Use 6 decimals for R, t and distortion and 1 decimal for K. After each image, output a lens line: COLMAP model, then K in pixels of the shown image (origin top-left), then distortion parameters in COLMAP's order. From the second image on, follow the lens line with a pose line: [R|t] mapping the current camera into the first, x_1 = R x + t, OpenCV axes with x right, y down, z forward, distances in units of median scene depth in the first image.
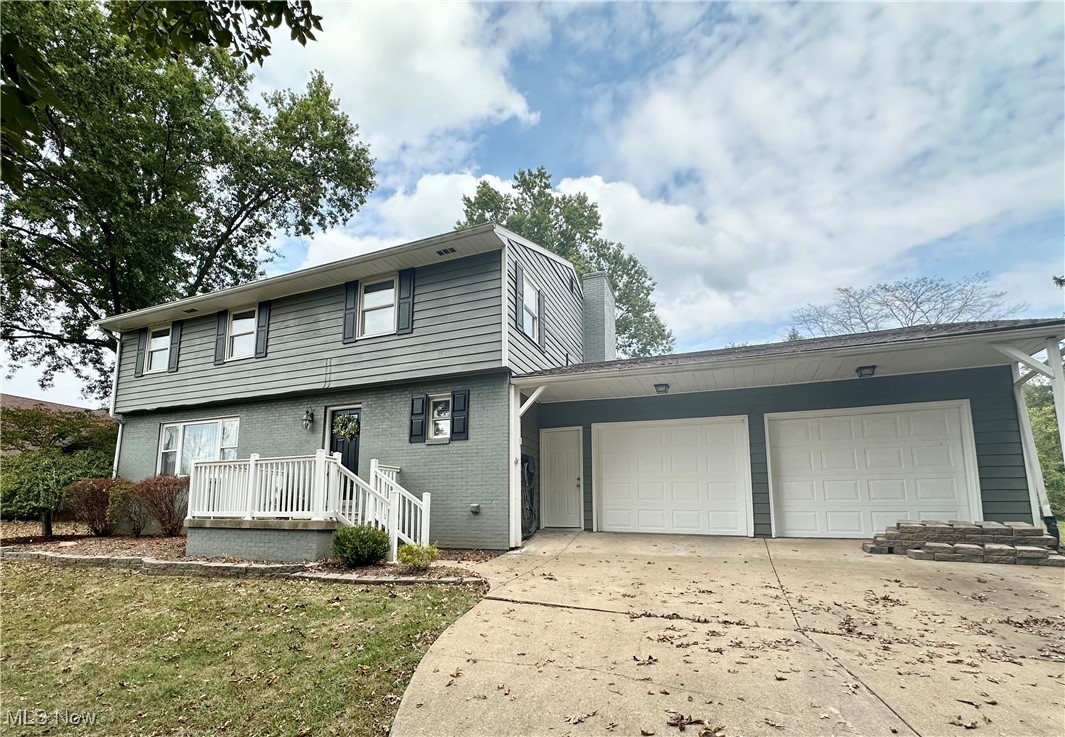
lens RADIAL K [[517.8, 0, 486.0], [0, 517.8, 444.5], [0, 0, 1]] dist [0.001068, 0.000147]
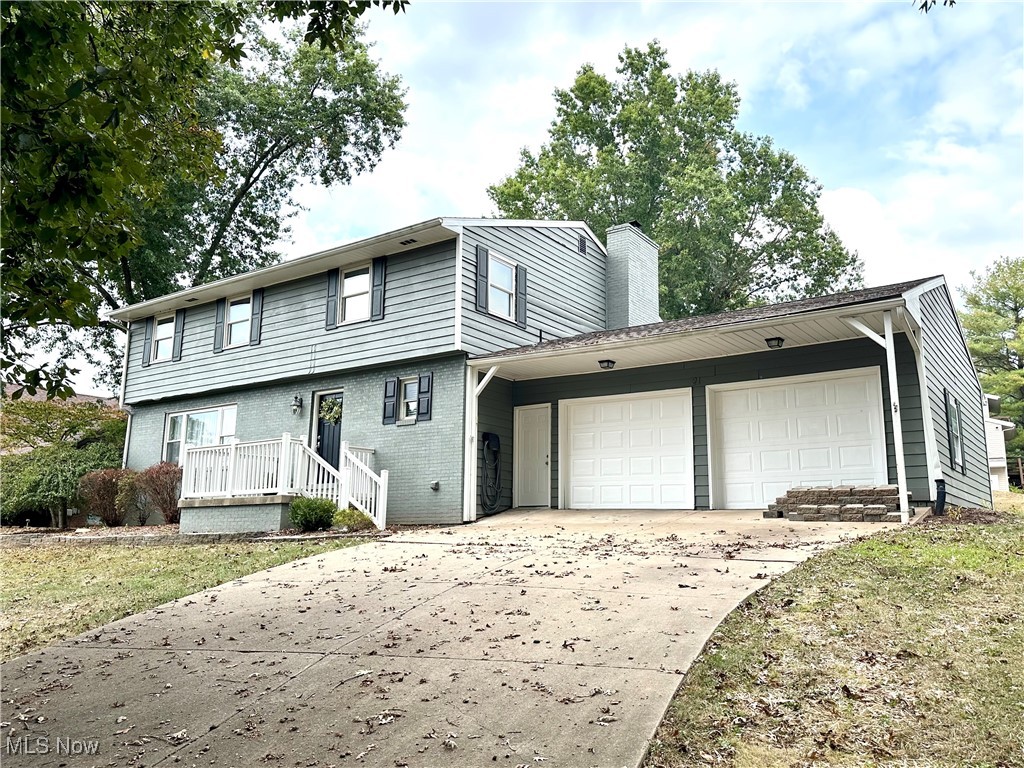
lens RADIAL K [[800.9, 0, 512.0], [0, 800.9, 384.0], [0, 0, 1]] dist [0.169569, -0.317001]
pose [[0.981911, -0.037382, -0.185614, 0.335628], [0.027027, 0.997950, -0.058006, 0.013149], [0.187402, 0.051940, 0.980909, -0.439094]]
